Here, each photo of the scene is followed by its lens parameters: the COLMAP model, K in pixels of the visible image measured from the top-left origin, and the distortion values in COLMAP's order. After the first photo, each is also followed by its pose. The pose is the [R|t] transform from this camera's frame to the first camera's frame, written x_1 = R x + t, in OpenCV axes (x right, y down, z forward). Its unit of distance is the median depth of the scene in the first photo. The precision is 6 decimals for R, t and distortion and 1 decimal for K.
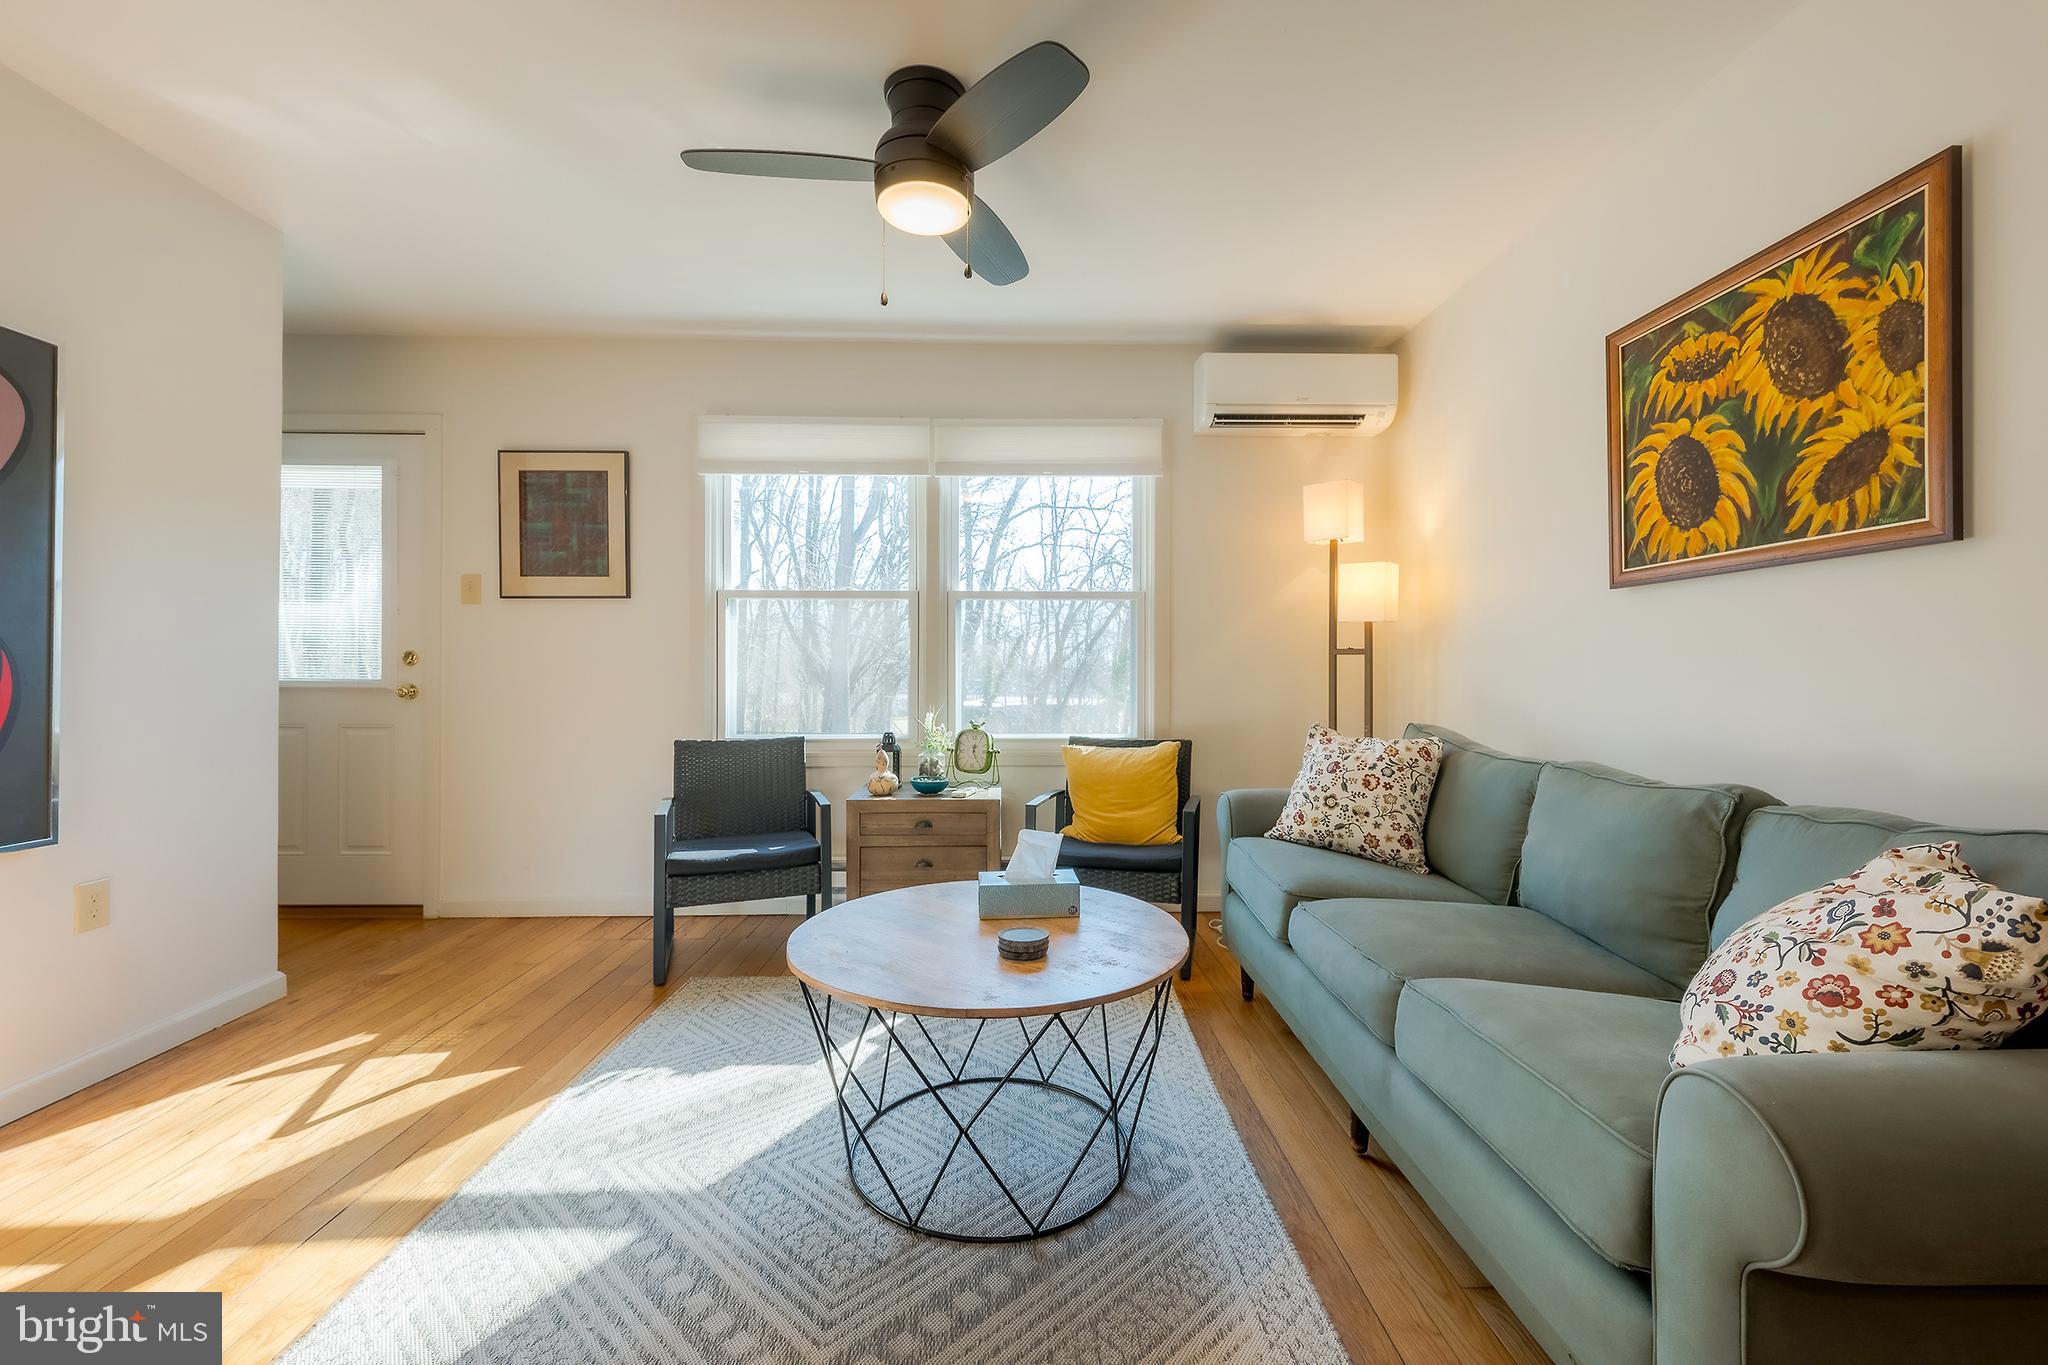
lens RADIAL K [[861.3, 0, 1029.4], [0, 861.3, 676.0], [0, 0, 1]] dist [-0.002580, -0.000787]
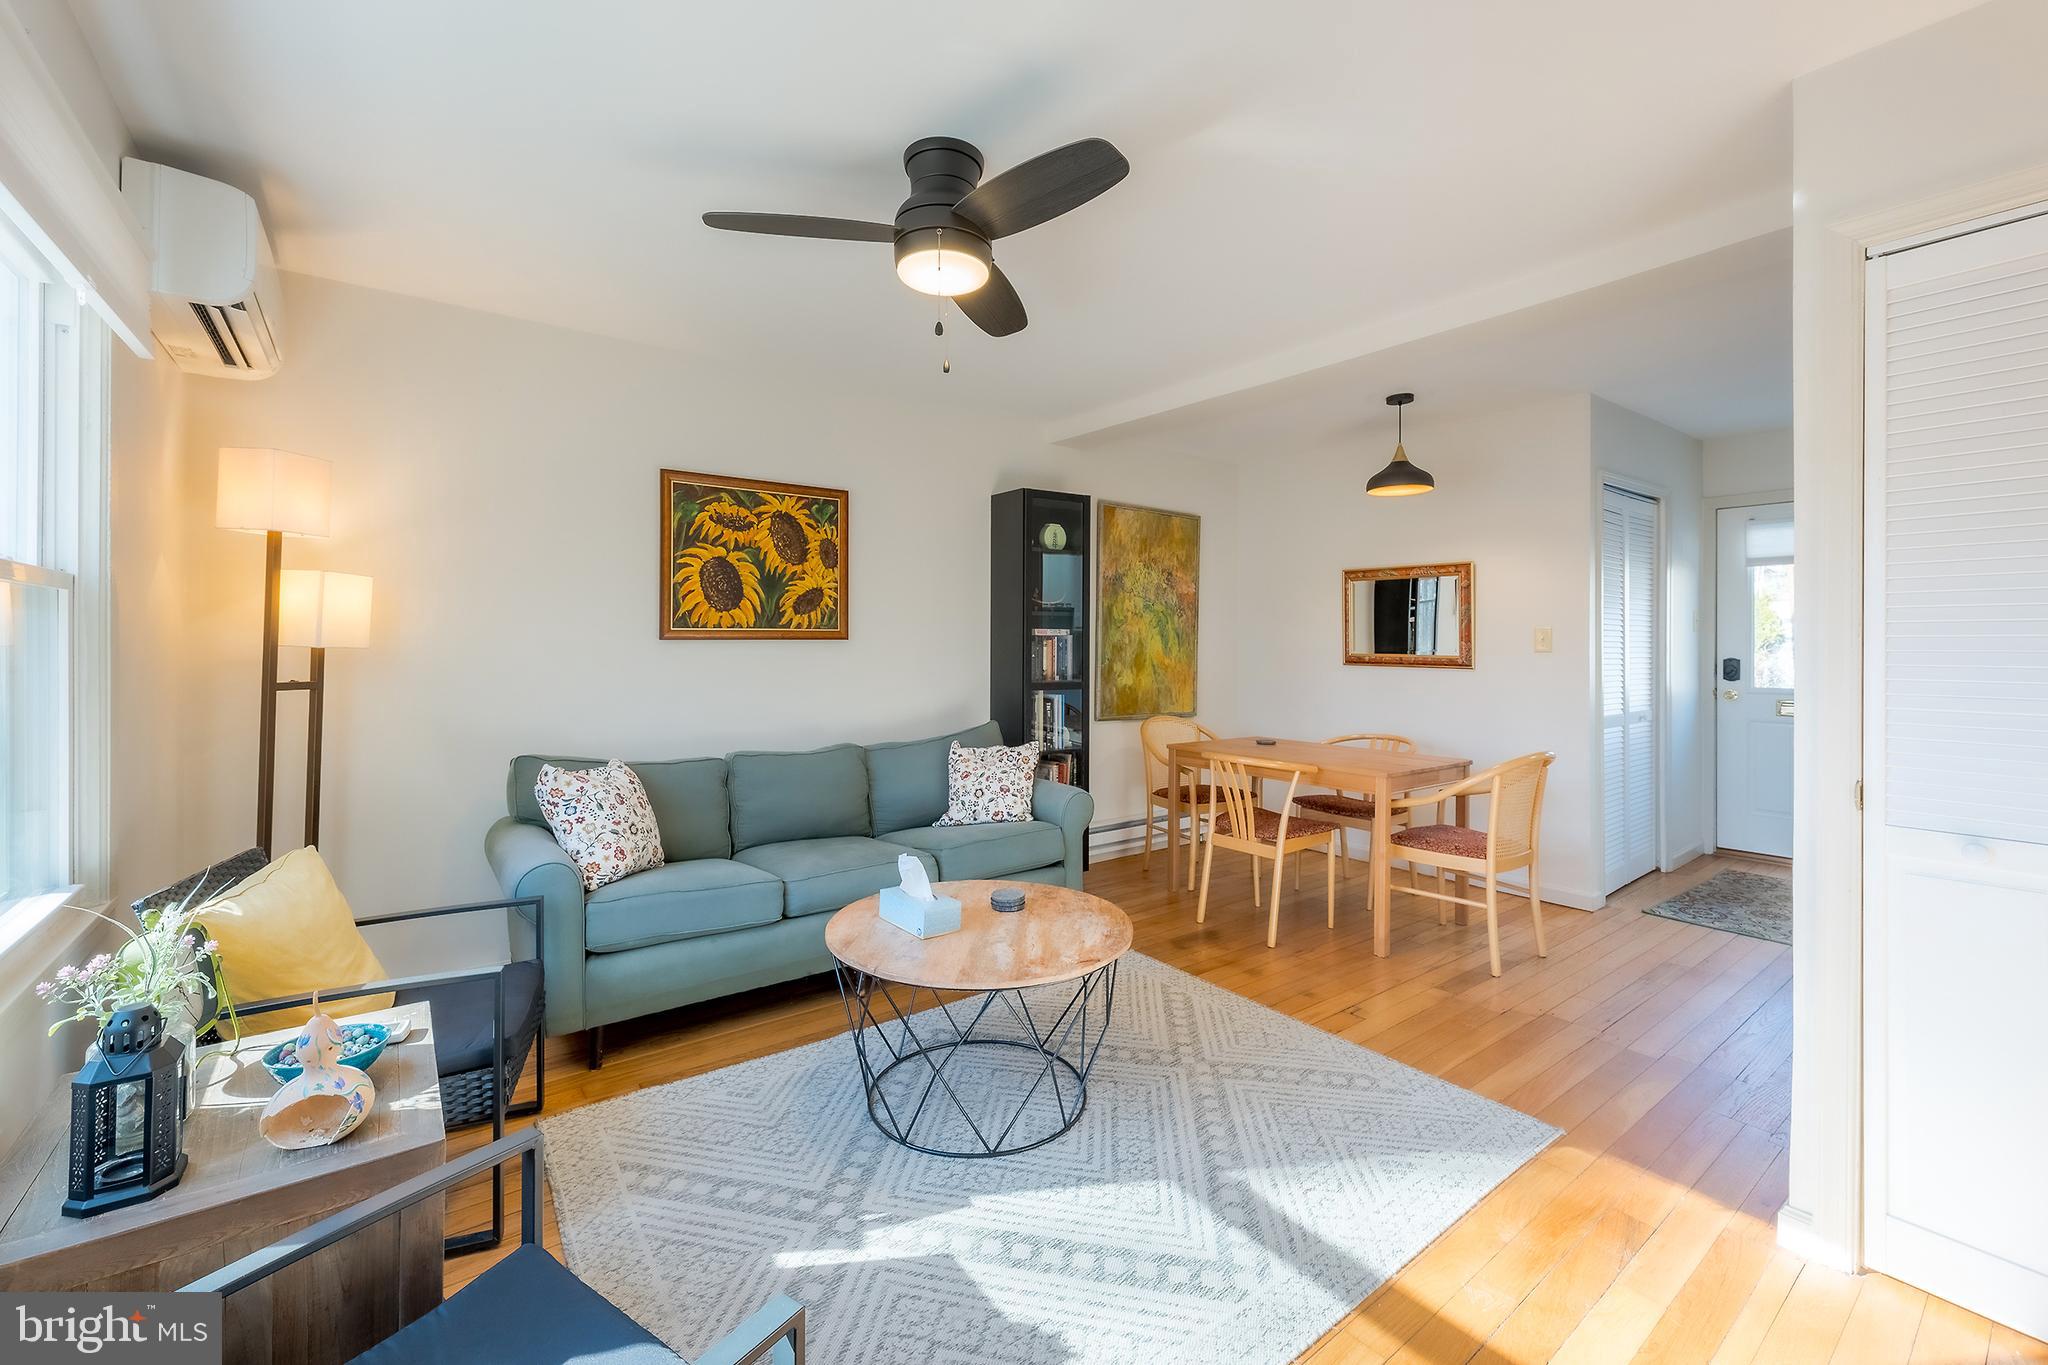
lens RADIAL K [[861.3, 0, 1037.2], [0, 861.3, 631.9], [0, 0, 1]] dist [-0.002580, -0.000787]
pose [[-0.599197, 0.000495, 0.800602, -0.933740], [-0.005213, 0.999976, -0.004519, -0.114279], [-0.800585, -0.006881, -0.599180, 1.409483]]
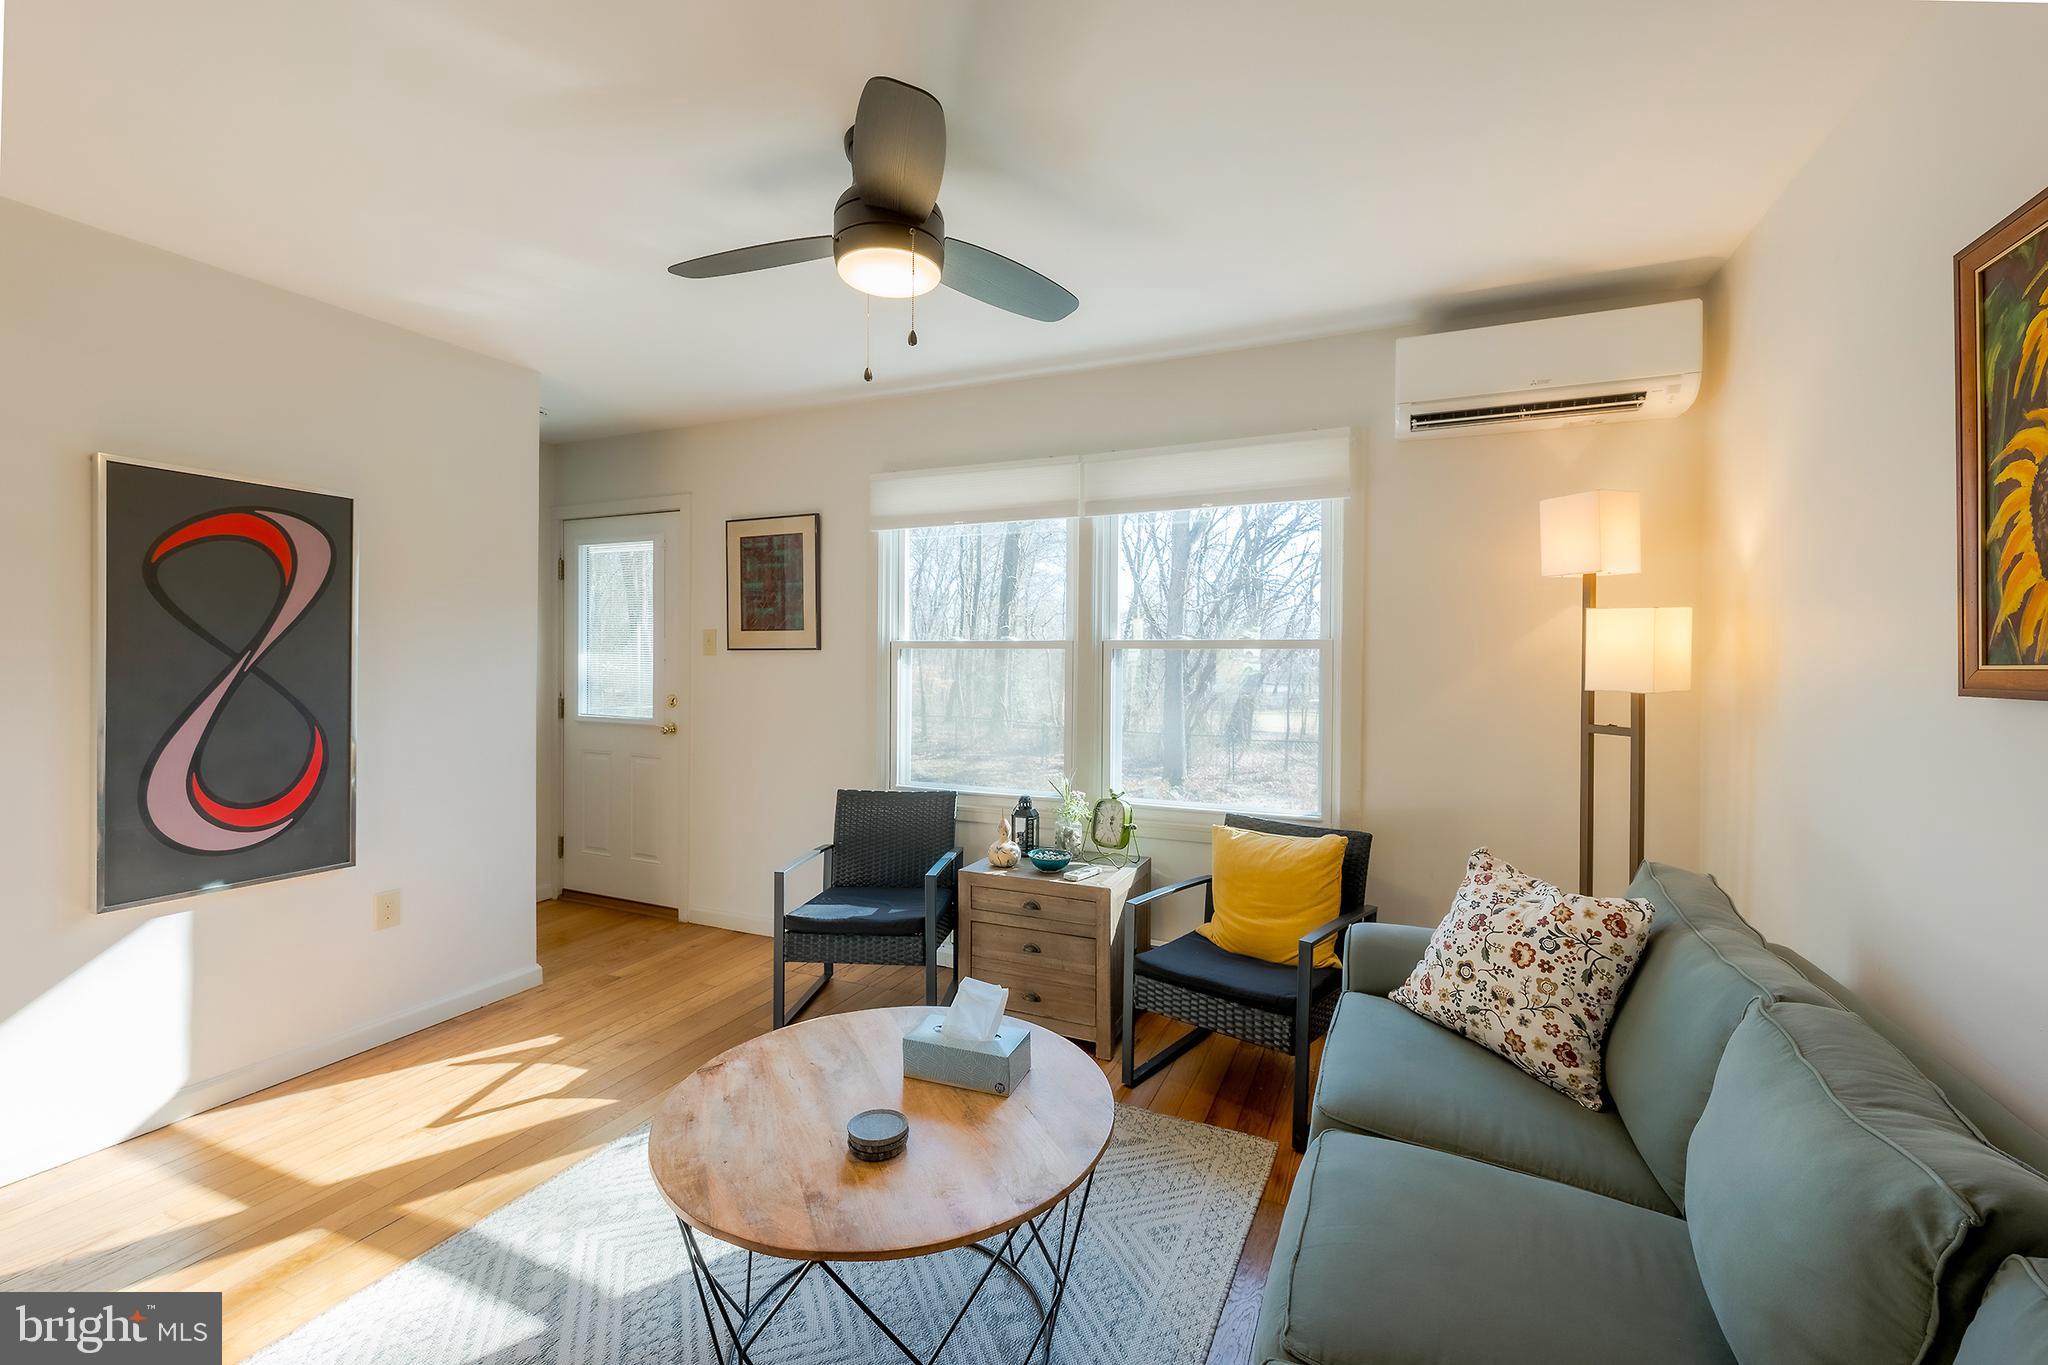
lens RADIAL K [[861.3, 0, 1026.2], [0, 861.3, 663.6], [0, 0, 1]] dist [-0.002580, -0.000787]
pose [[0.900190, 0.007692, -0.435430, 0.374661], [-0.007940, 0.999968, 0.001250, -0.122070], [0.435426, 0.002332, 0.900222, 0.221074]]
